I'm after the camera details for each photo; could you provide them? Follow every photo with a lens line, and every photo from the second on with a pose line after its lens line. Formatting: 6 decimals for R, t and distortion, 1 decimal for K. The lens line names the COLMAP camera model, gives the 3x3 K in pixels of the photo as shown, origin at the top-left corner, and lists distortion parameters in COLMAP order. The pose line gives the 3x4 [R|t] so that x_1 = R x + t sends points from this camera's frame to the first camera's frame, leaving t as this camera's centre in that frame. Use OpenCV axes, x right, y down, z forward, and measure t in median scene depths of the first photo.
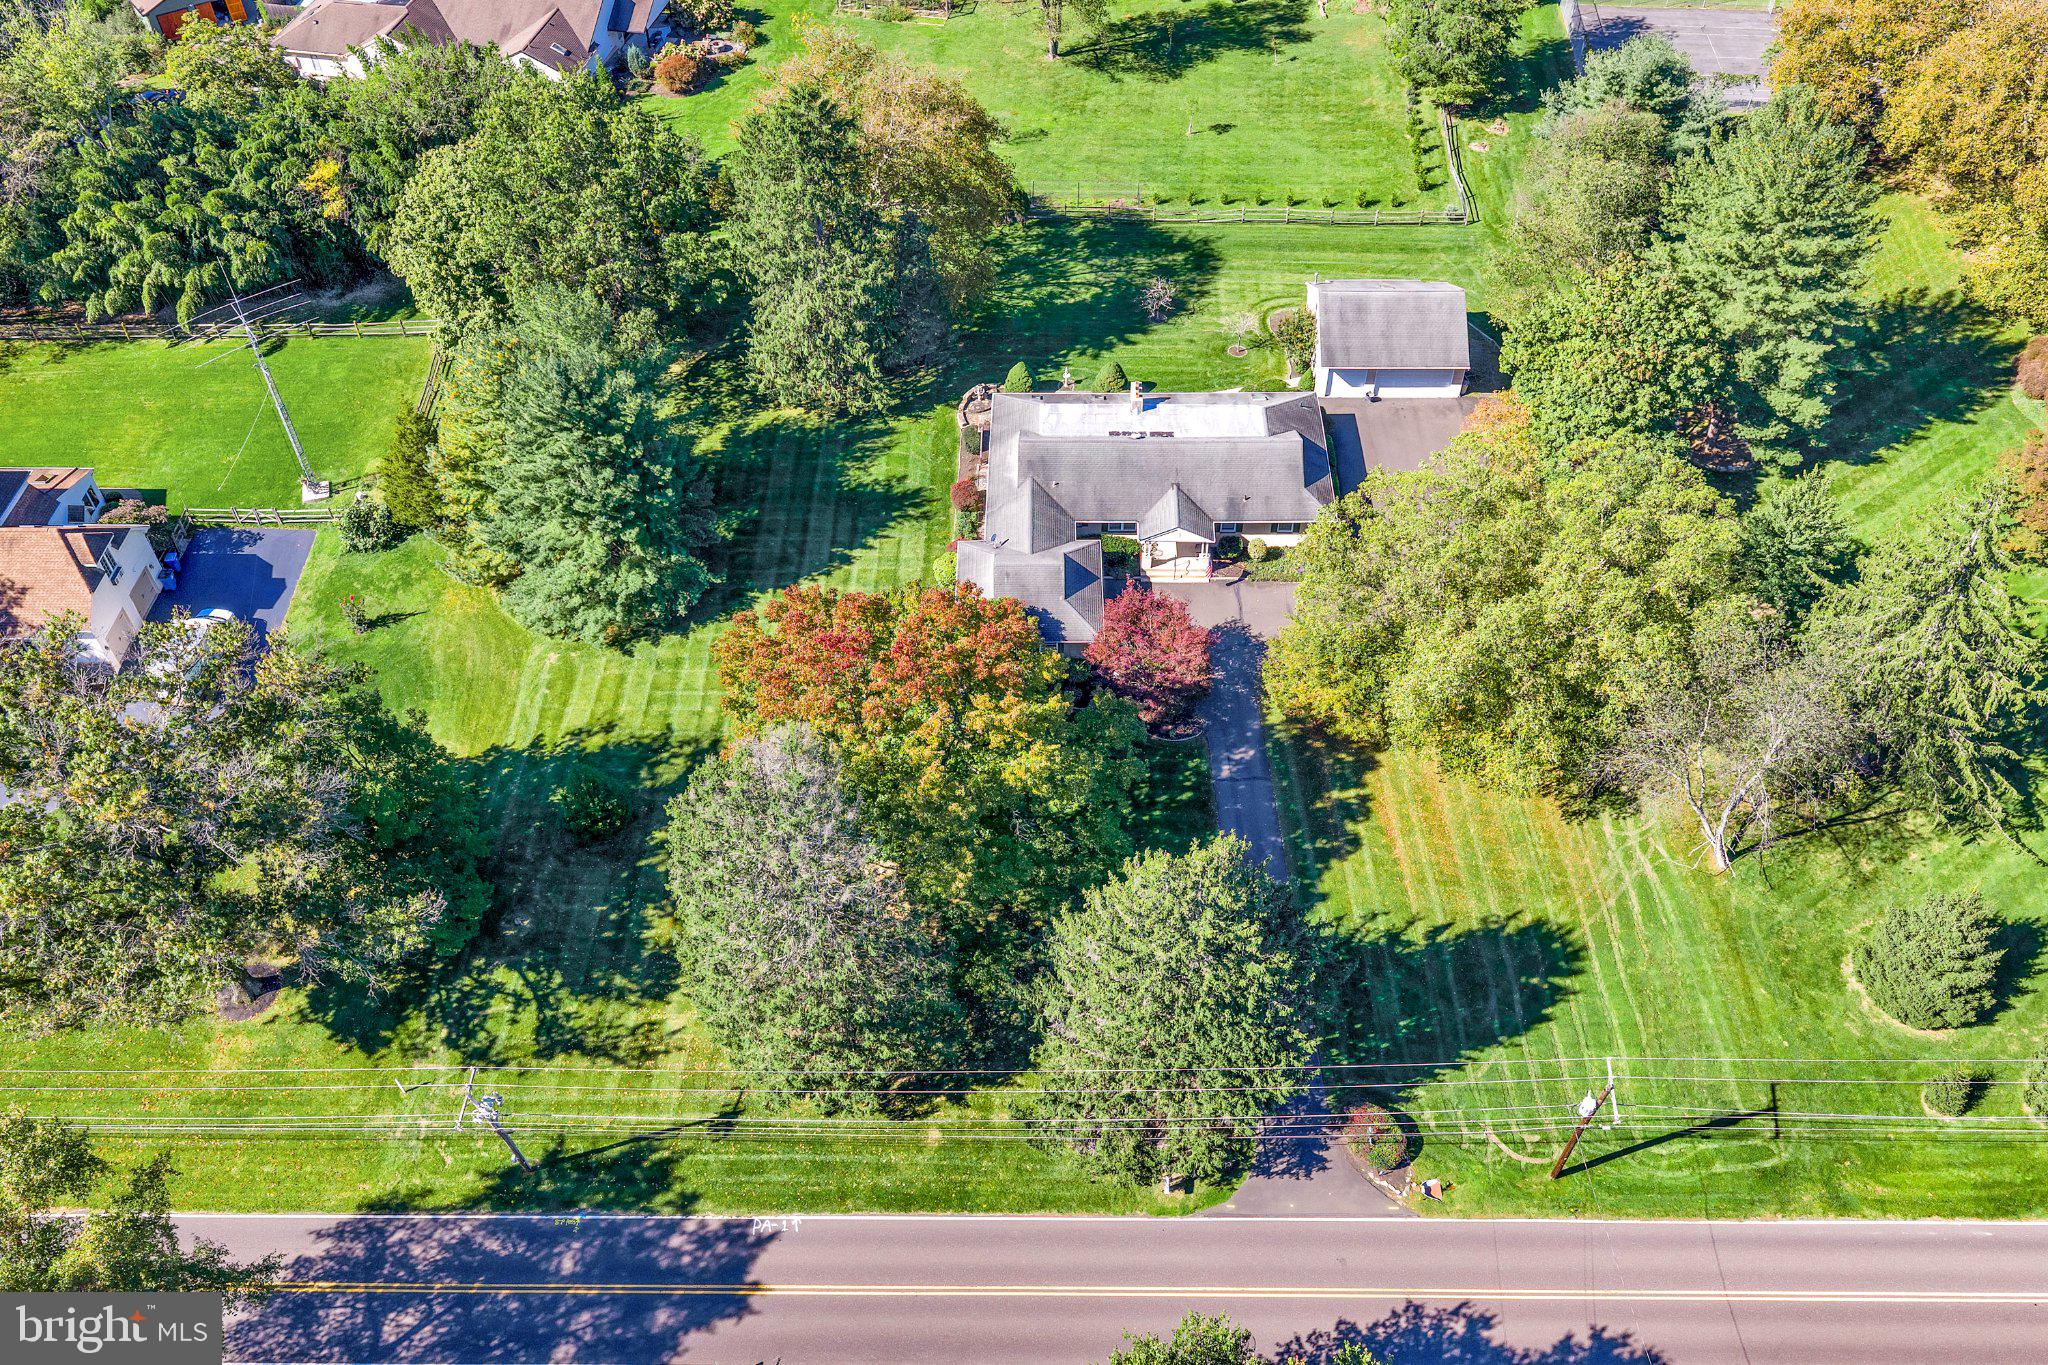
lens RADIAL K [[1699.2, 0, 1031.1], [0, 1699.2, 692.0], [0, 0, 1]] dist [-0.009730, -0.007506]
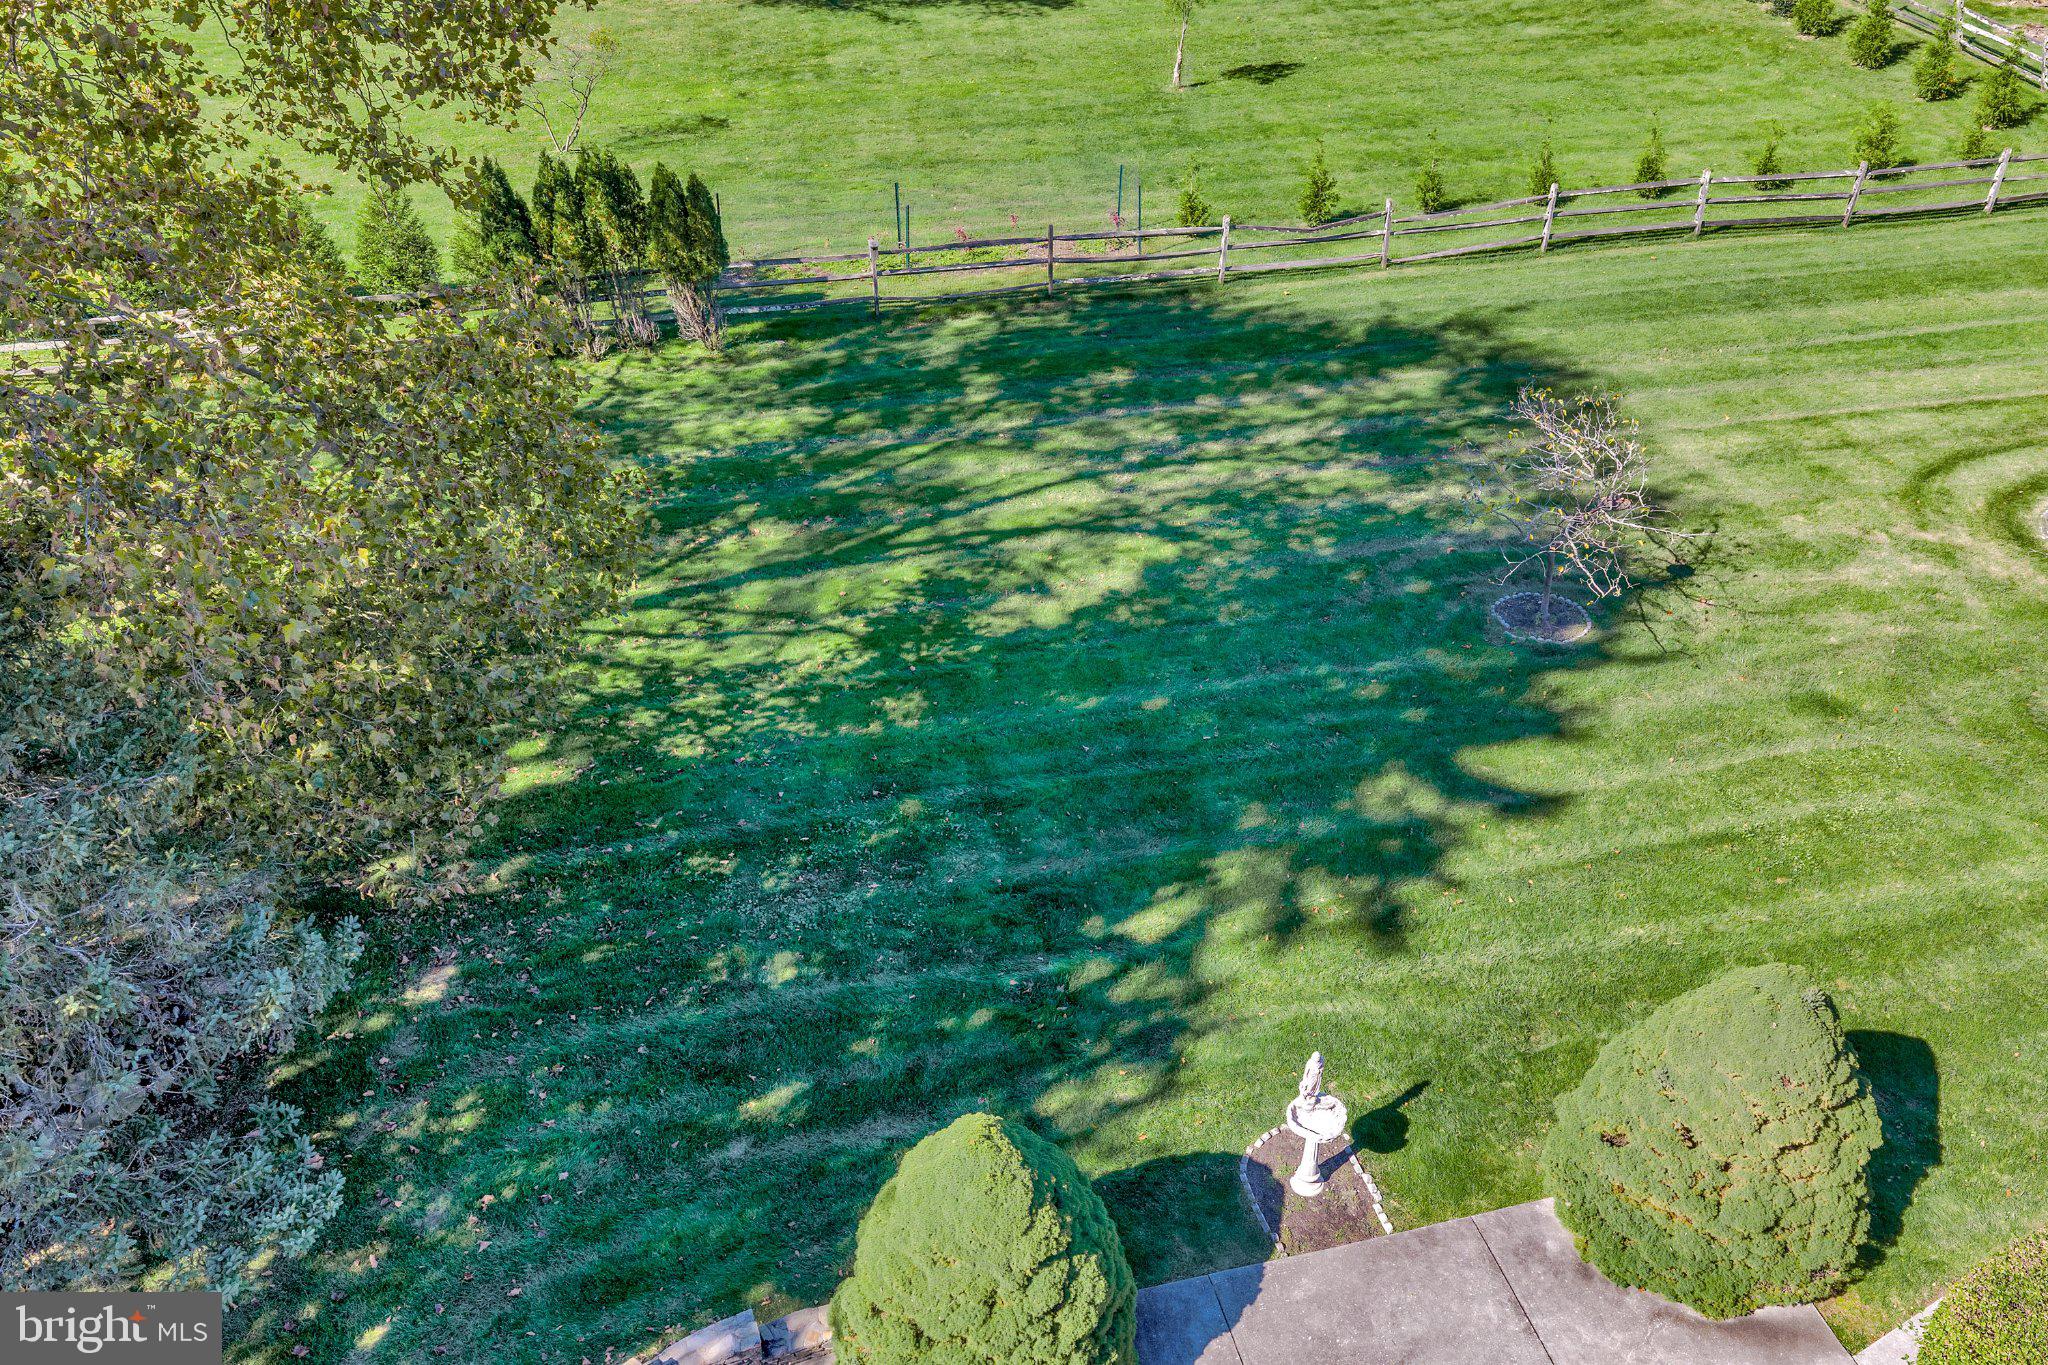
lens RADIAL K [[1699.2, 0, 1031.1], [0, 1699.2, 692.0], [0, 0, 1]] dist [-0.009730, -0.007506]
pose [[0.966649, -0.133863, 0.218337, -0.023669], [0.176295, 0.966190, -0.188140, -0.221638], [-0.185771, 0.220357, 0.957566, 0.976249]]
